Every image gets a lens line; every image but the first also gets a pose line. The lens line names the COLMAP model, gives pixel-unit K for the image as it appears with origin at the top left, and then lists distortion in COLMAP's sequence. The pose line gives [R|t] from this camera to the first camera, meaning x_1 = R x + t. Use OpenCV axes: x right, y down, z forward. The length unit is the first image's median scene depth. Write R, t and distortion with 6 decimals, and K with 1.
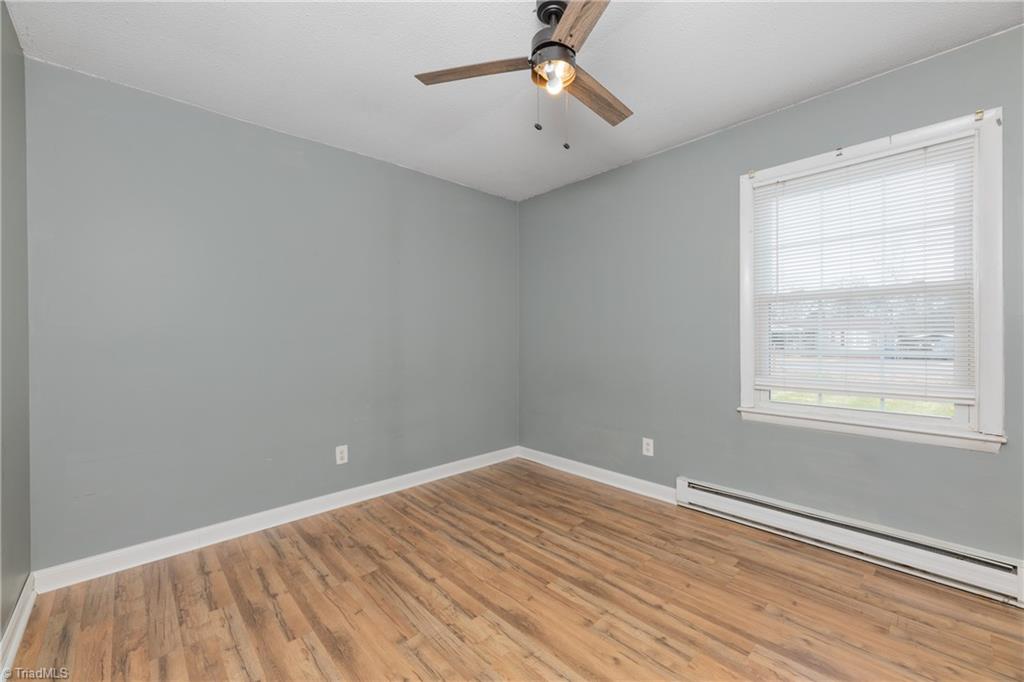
lens RADIAL K [[410.8, 0, 513.2], [0, 410.8, 339.9], [0, 0, 1]] dist [-0.001926, -0.000272]
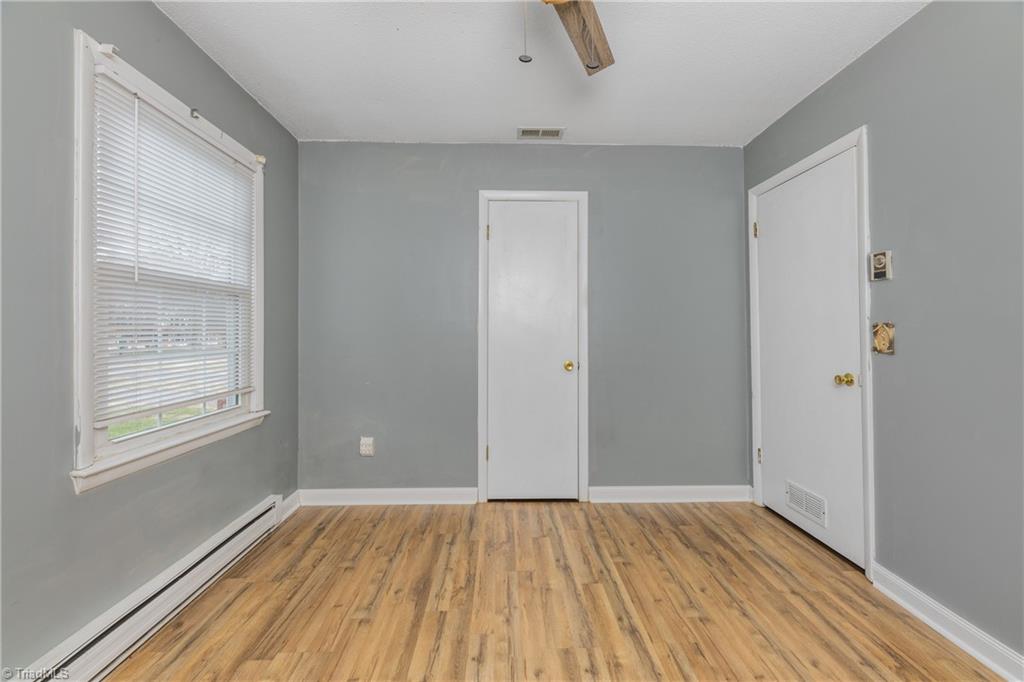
lens RADIAL K [[410.8, 0, 513.2], [0, 410.8, 339.9], [0, 0, 1]] dist [-0.001926, -0.000272]
pose [[-0.739968, -0.005223, 0.672621, -0.295852], [0.017587, 0.999478, 0.027109, -0.015194], [-0.672412, 0.031889, -0.739490, 1.488201]]
